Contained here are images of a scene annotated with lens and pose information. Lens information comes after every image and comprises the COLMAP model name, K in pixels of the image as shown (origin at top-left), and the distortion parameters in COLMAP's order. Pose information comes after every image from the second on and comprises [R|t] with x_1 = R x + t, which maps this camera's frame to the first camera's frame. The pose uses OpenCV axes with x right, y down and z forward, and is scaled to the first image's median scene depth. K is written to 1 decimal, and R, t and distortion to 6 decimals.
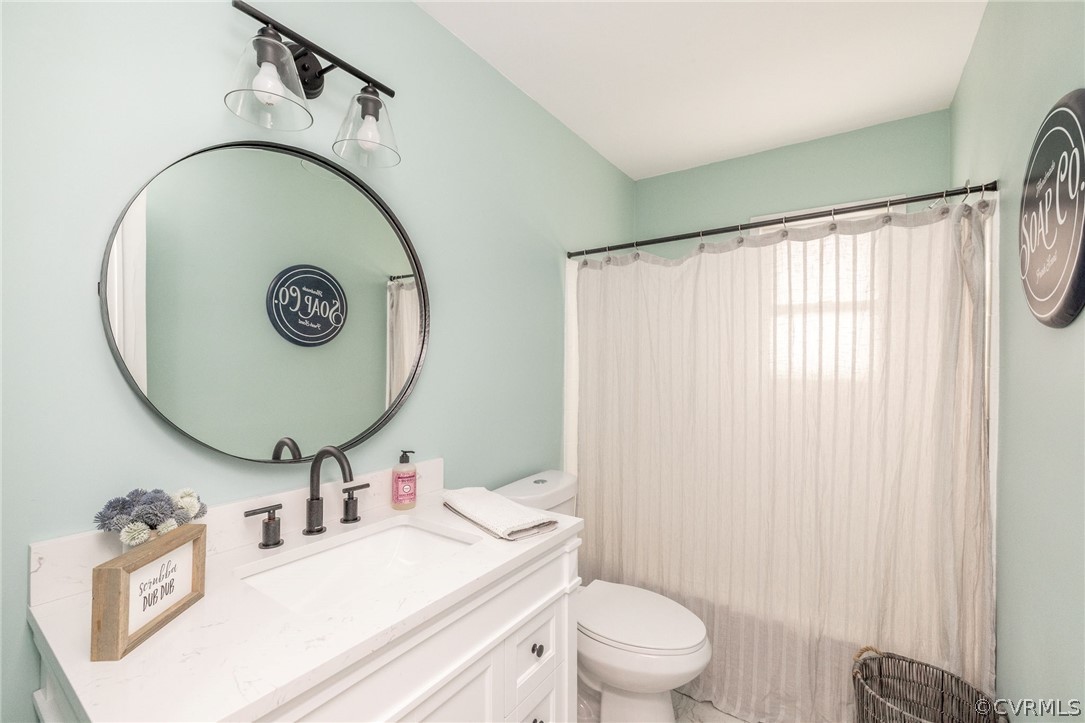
lens RADIAL K [[463.5, 0, 545.6], [0, 463.5, 366.0], [0, 0, 1]] dist [-0.000816, -0.000005]
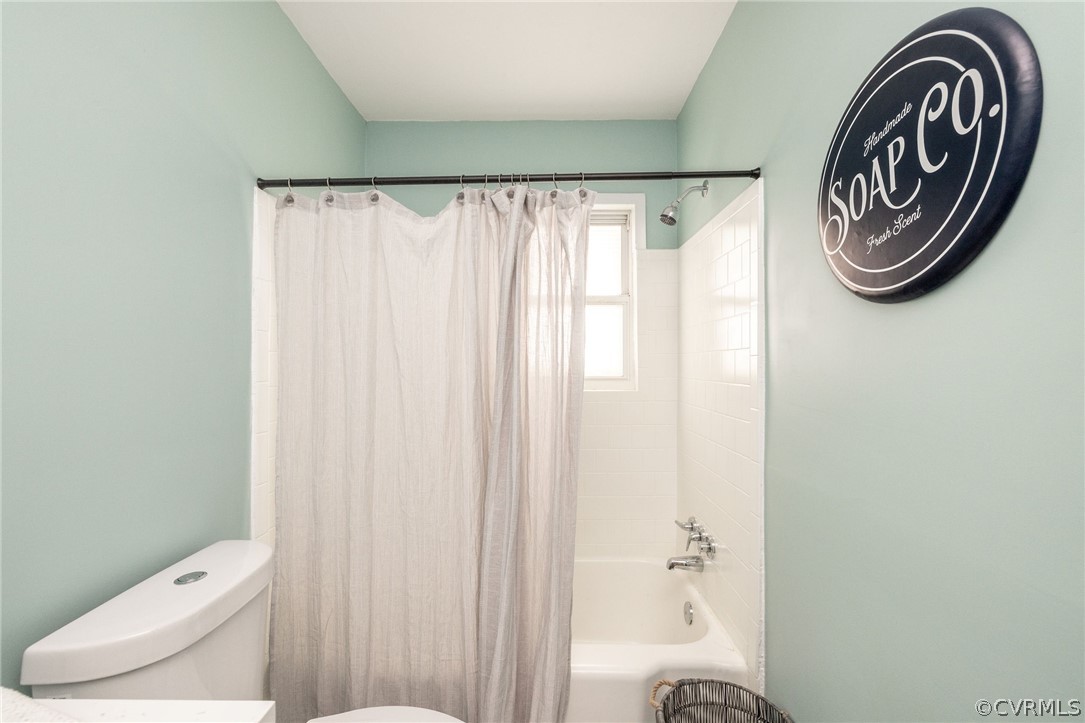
lens RADIAL K [[463.5, 0, 537.9], [0, 463.5, 360.8], [0, 0, 1]] dist [-0.000816, -0.000005]
pose [[0.838868, 0.003825, 0.544322, 0.027578], [0.011993, 0.999603, -0.025507, 0.020946], [-0.544203, 0.027925, 0.838488, 0.304181]]
